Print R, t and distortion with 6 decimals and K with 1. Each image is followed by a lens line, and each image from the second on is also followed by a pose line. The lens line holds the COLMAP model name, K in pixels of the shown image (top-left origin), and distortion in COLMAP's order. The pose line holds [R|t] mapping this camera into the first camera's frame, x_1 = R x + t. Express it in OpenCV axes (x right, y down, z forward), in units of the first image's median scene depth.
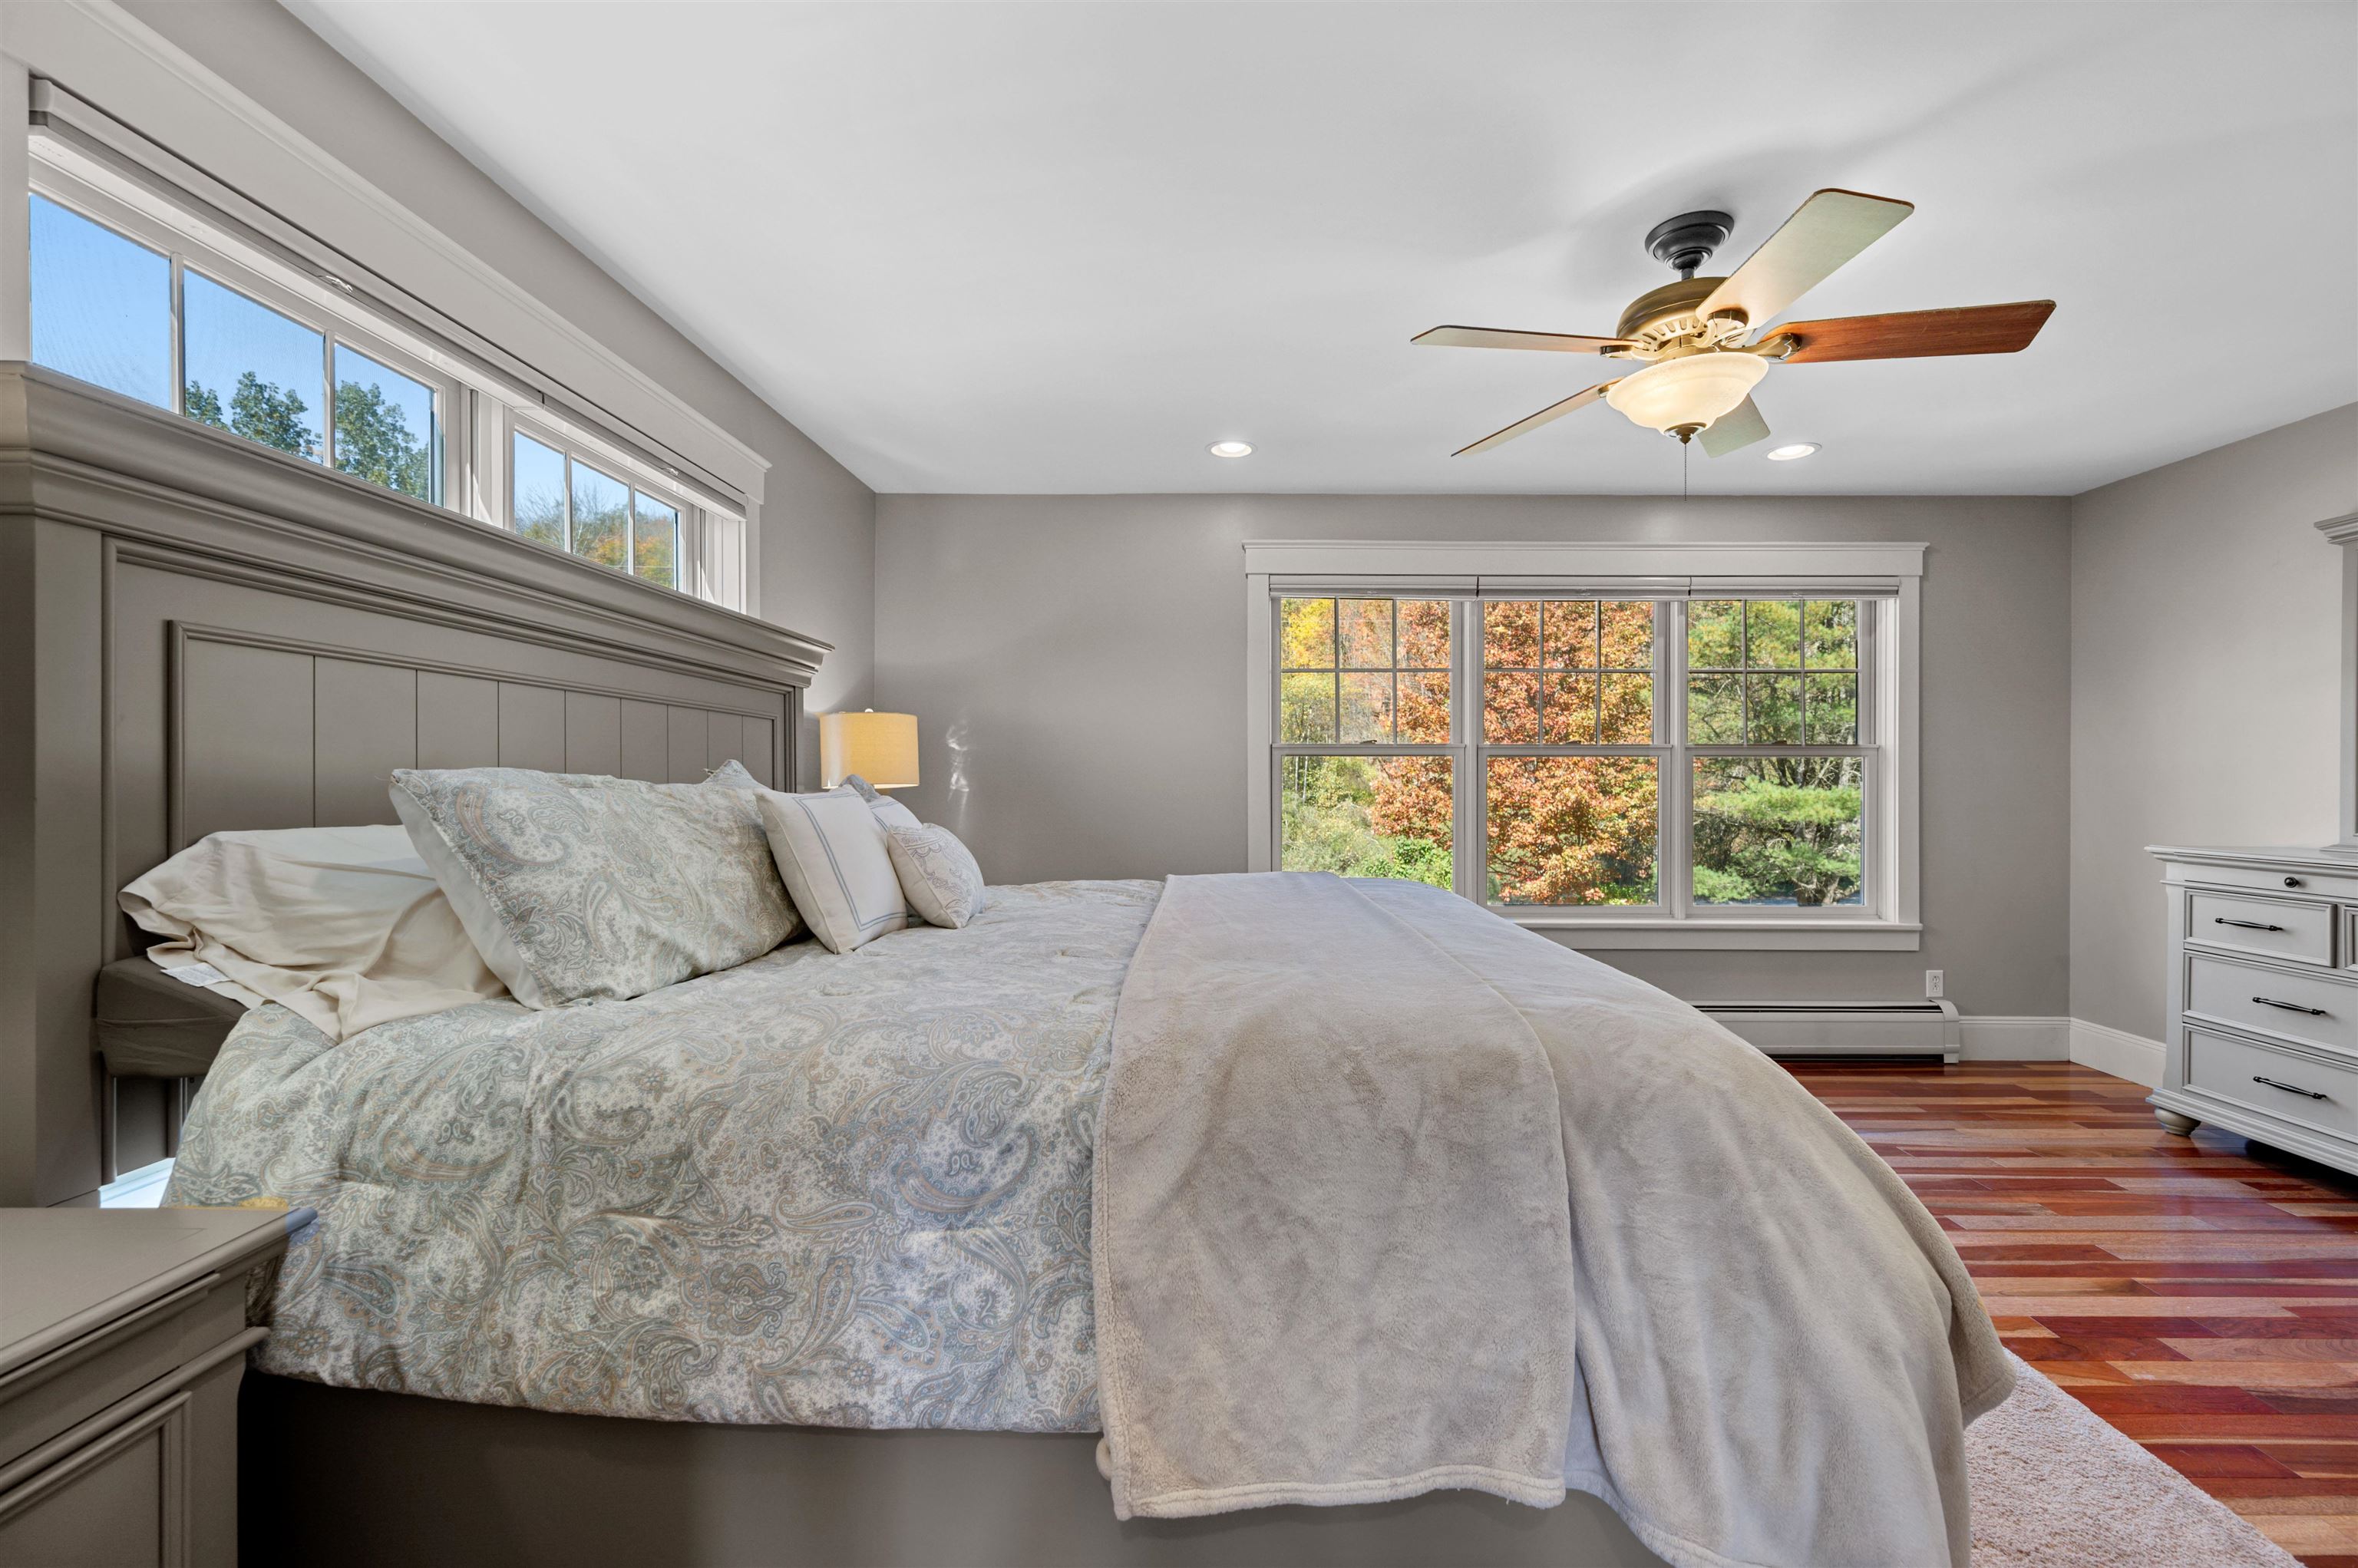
lens RADIAL K [[944.2, 0, 1224.7], [0, 944.2, 790.8], [0, 0, 1]] dist [0.001534, -0.001064]
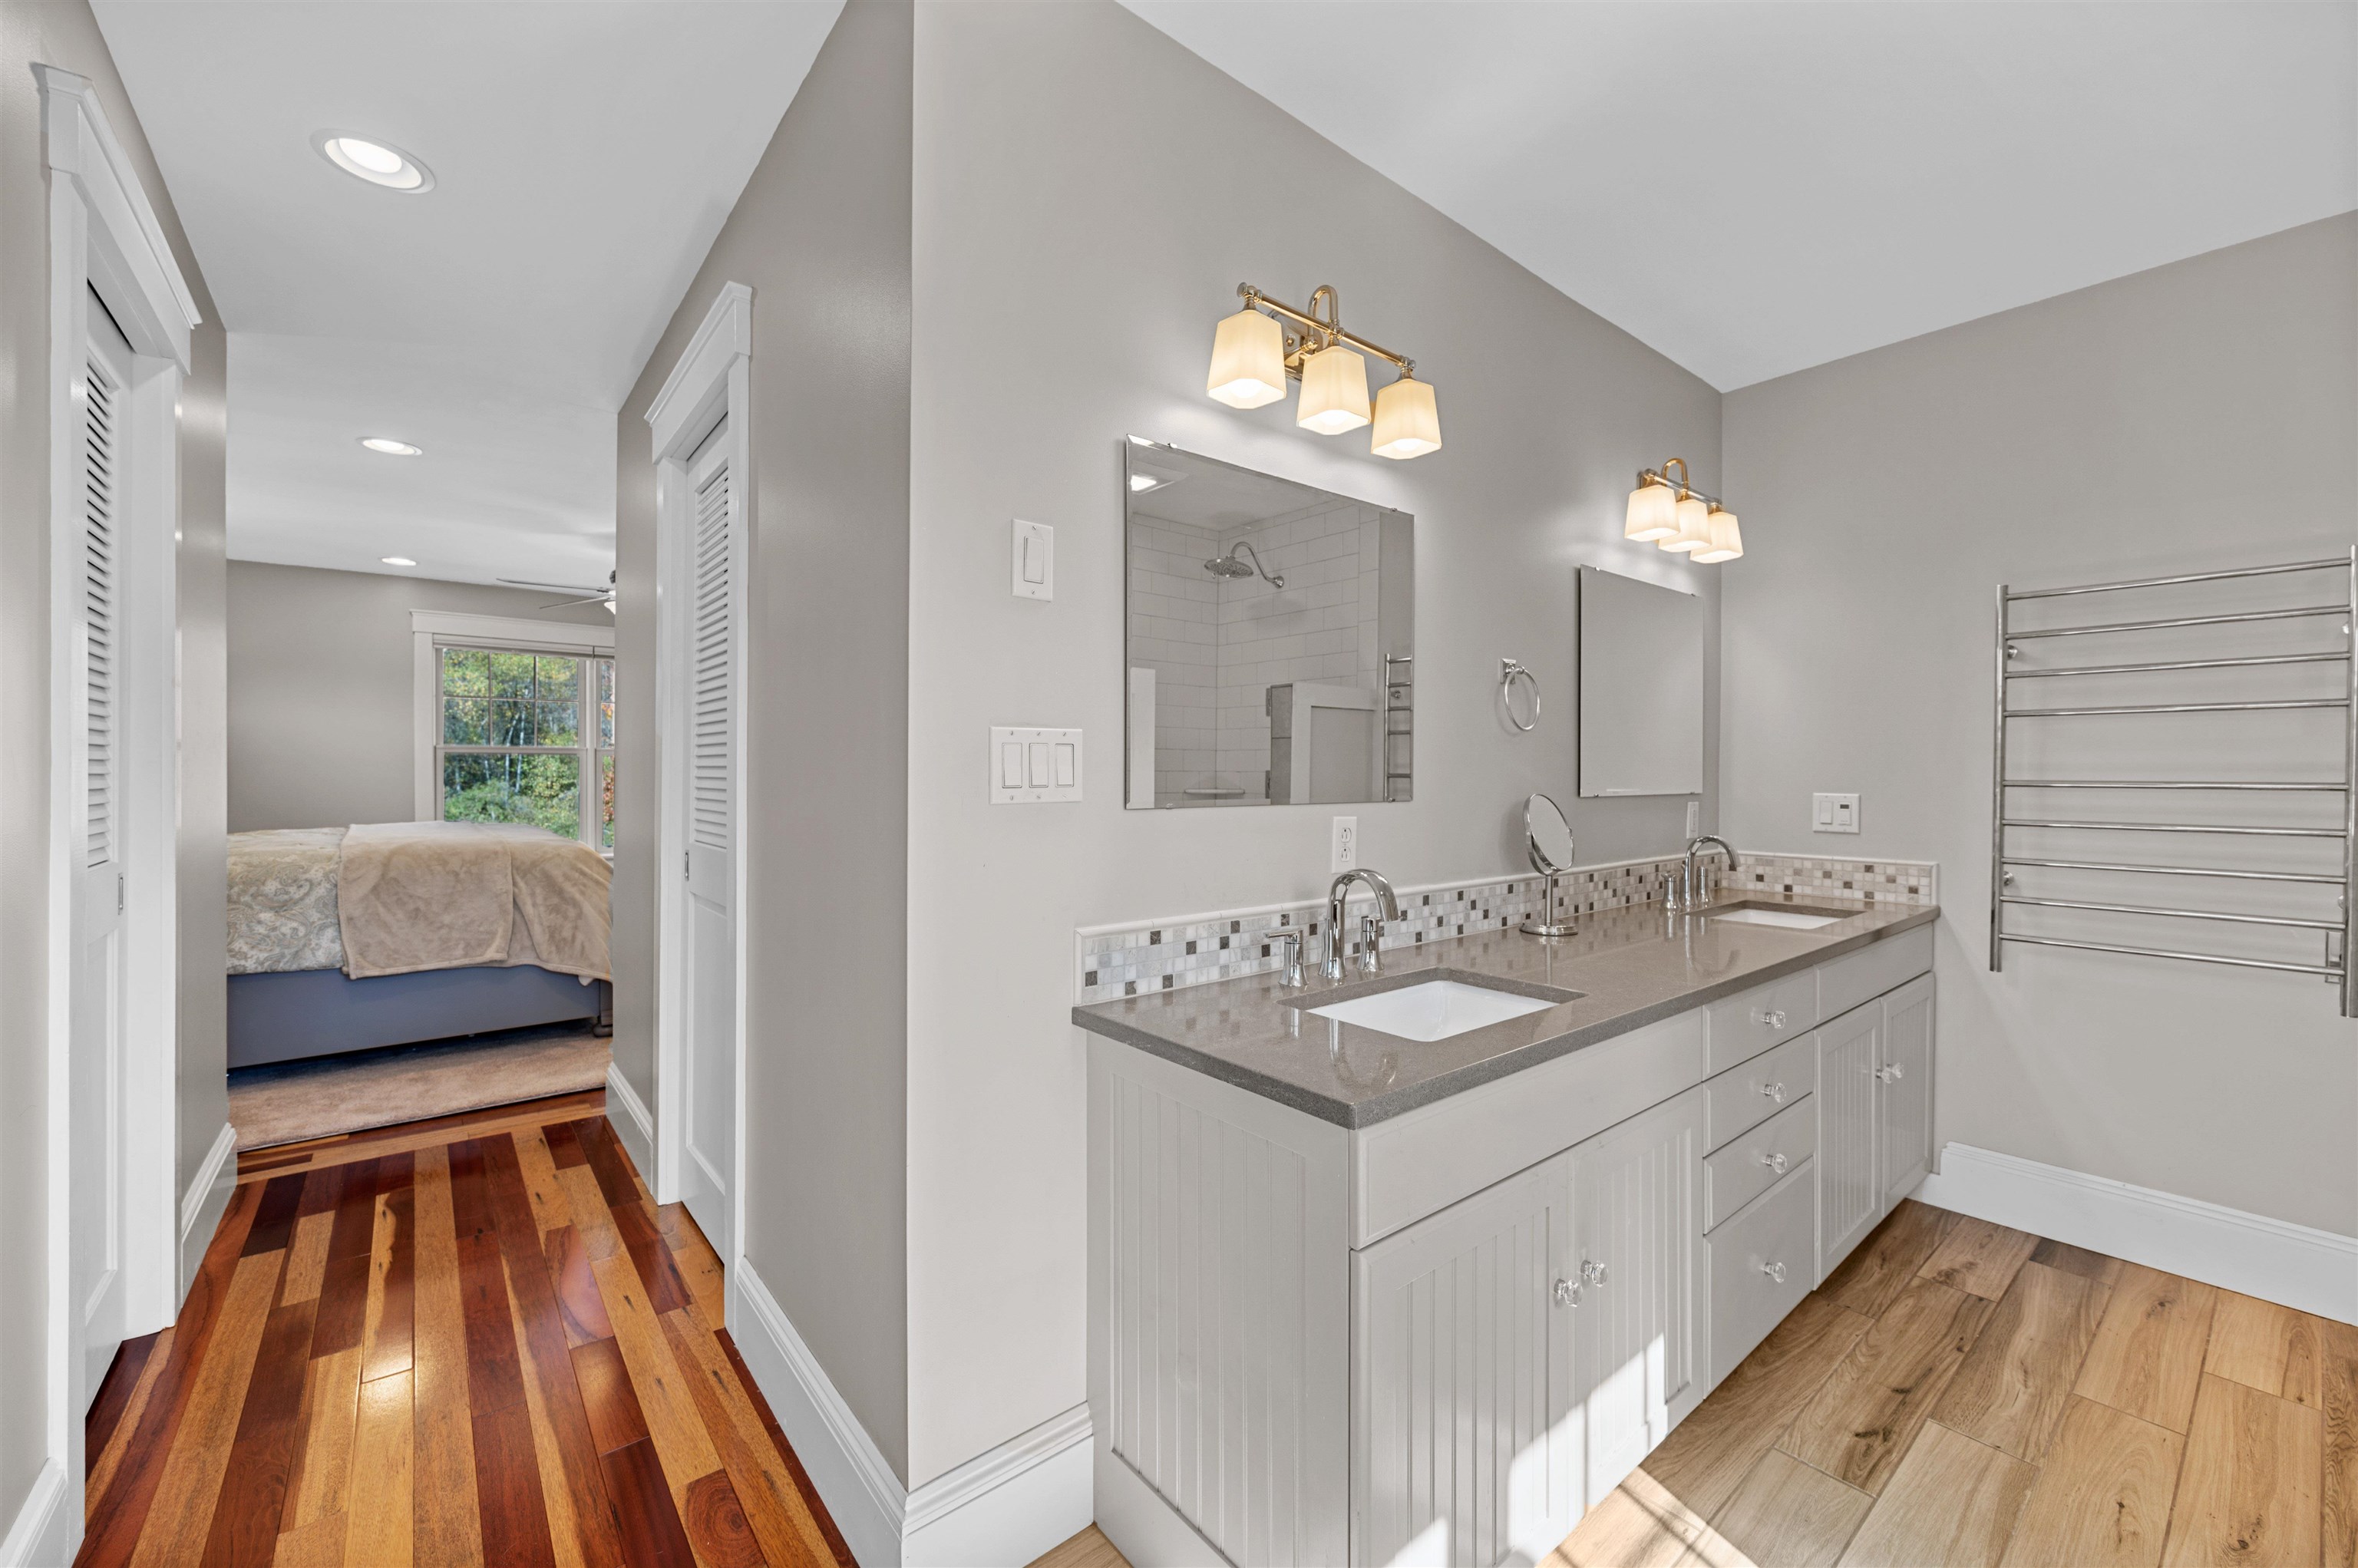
lens RADIAL K [[944.2, 0, 1192.9], [0, 944.2, 782.6], [0, 0, 1]] dist [0.001534, -0.001064]
pose [[0.768507, -0.006885, 0.639805, 0.047968], [0.004375, 0.999975, 0.005506, 0.020901], [-0.639827, -0.001432, 0.768518, -3.309278]]
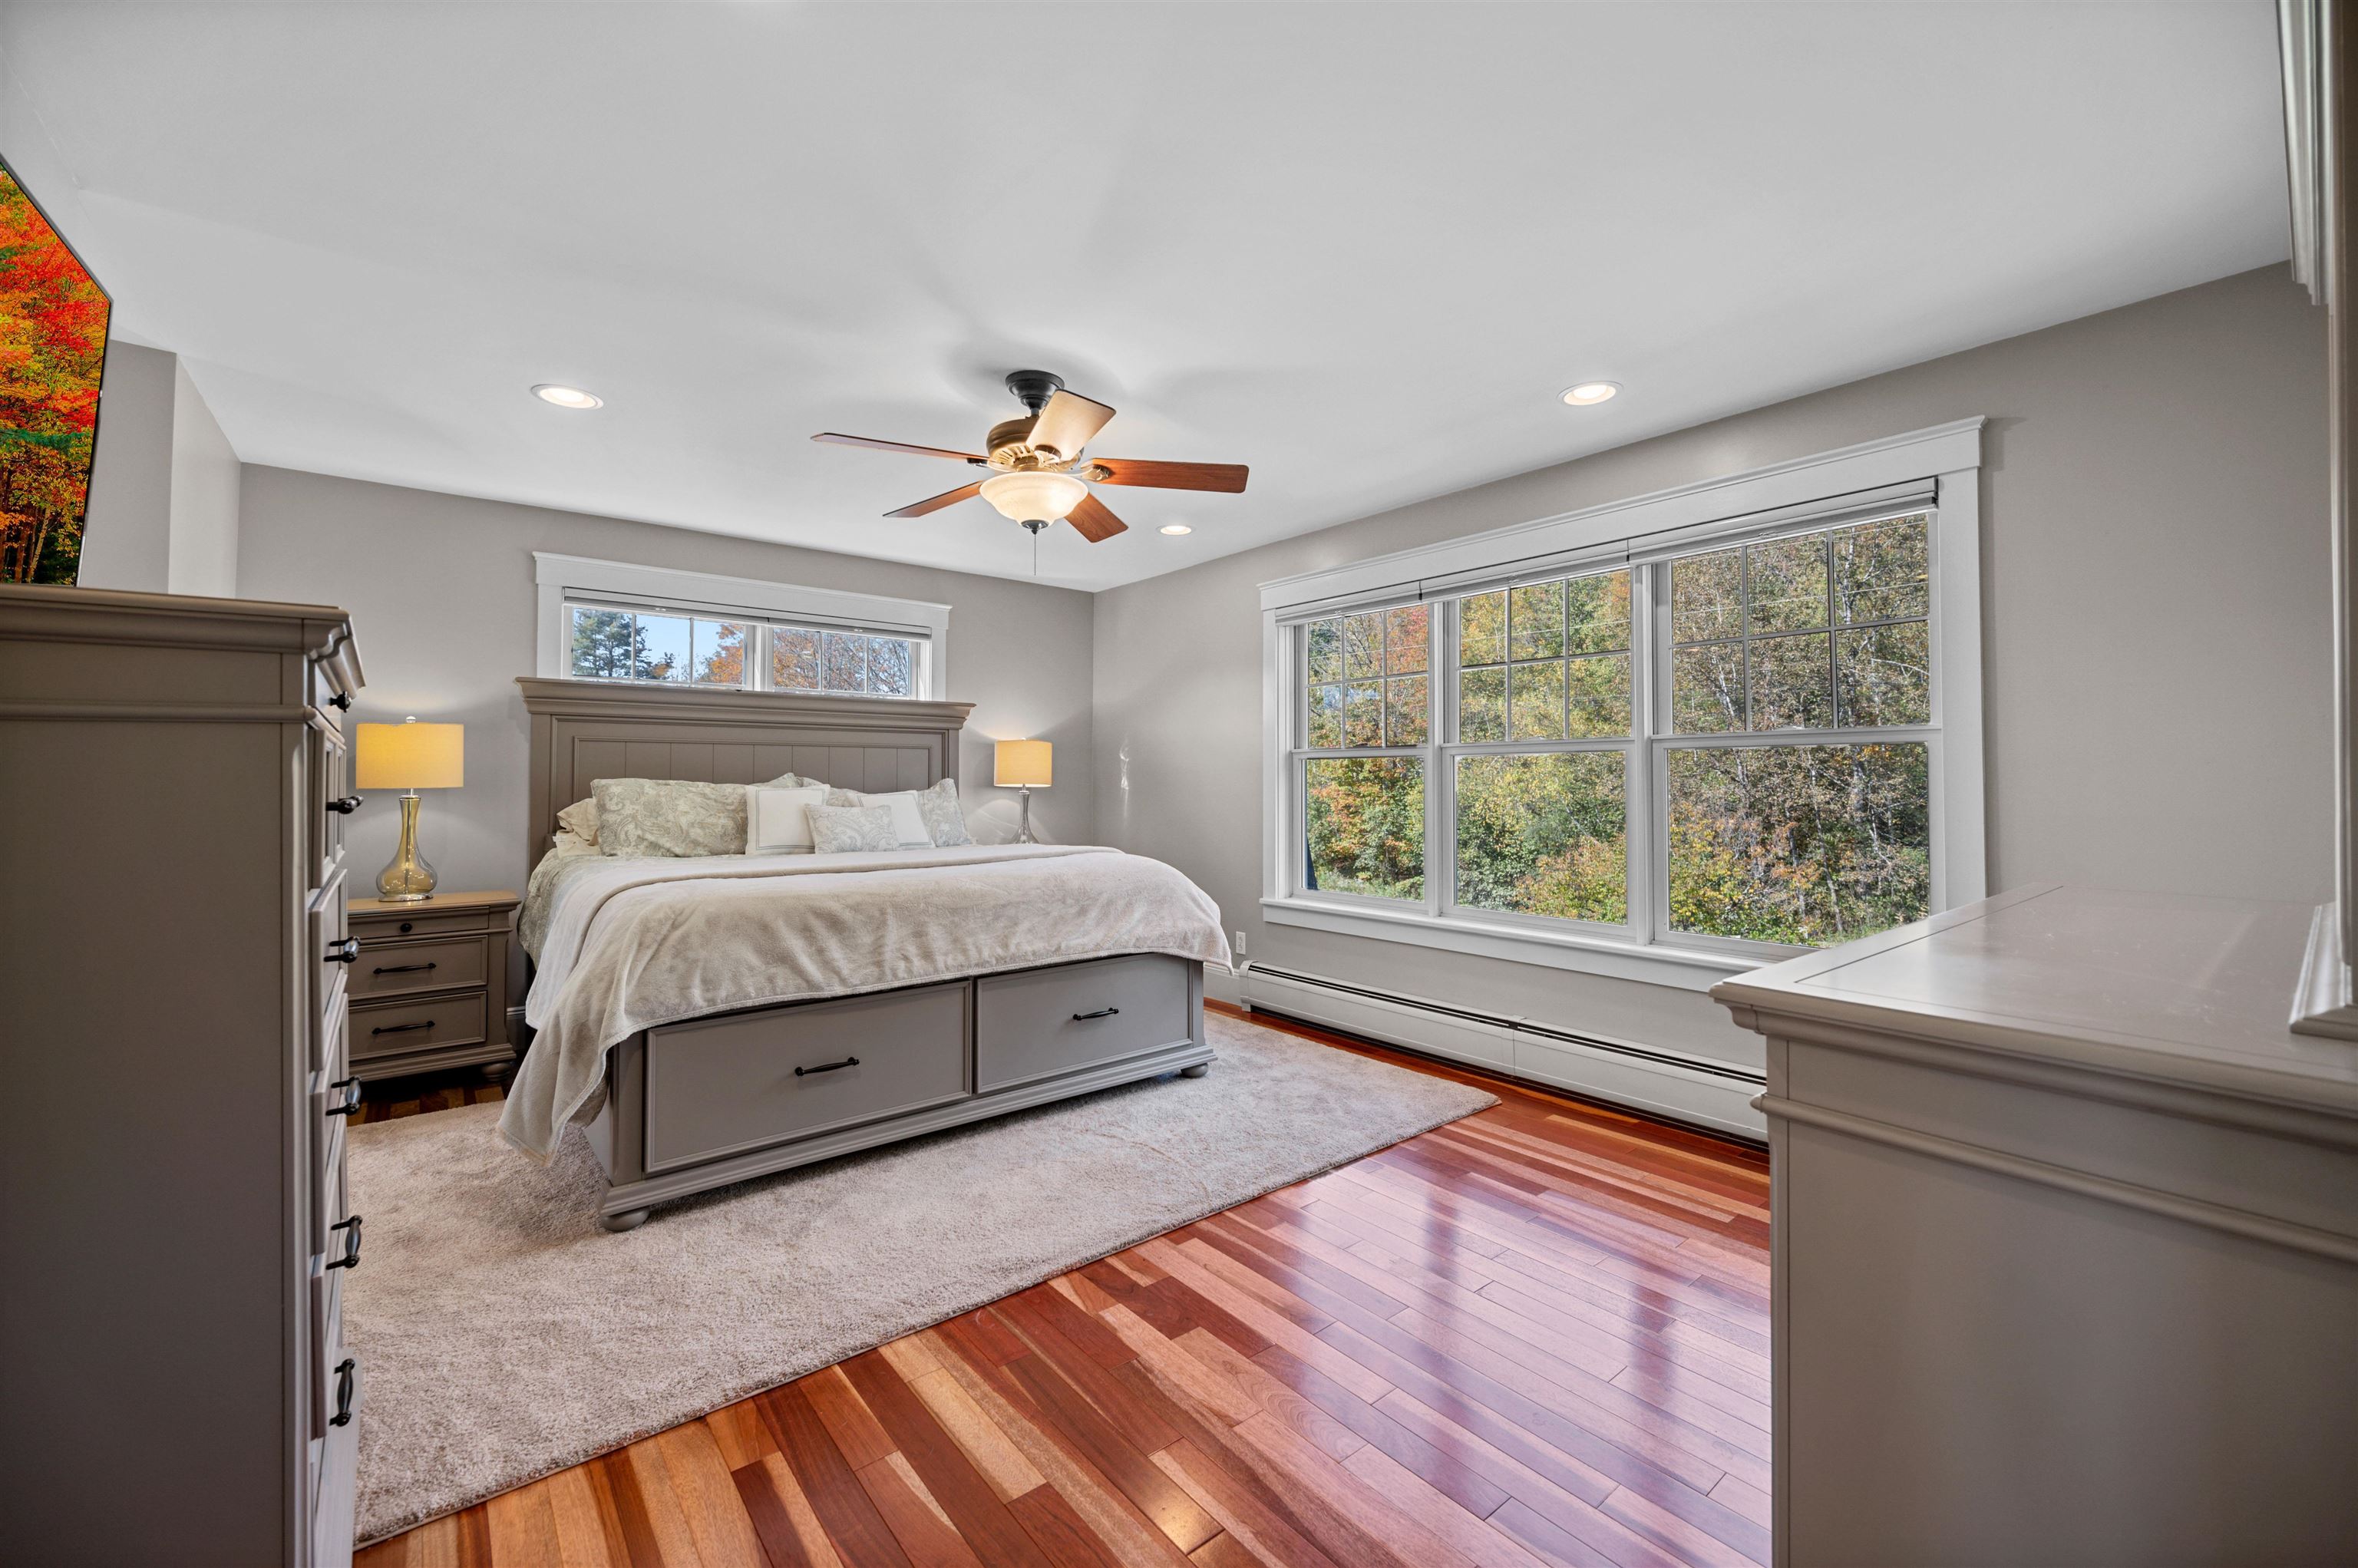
lens RADIAL K [[944.2, 0, 1214.4], [0, 944.2, 768.8], [0, 0, 1]] dist [0.001534, -0.001064]
pose [[0.643666, -0.013345, -0.765190, 3.198215], [-0.005270, 0.999747, -0.021868, -0.000763], [0.765288, 0.018108, 0.643433, 0.615887]]
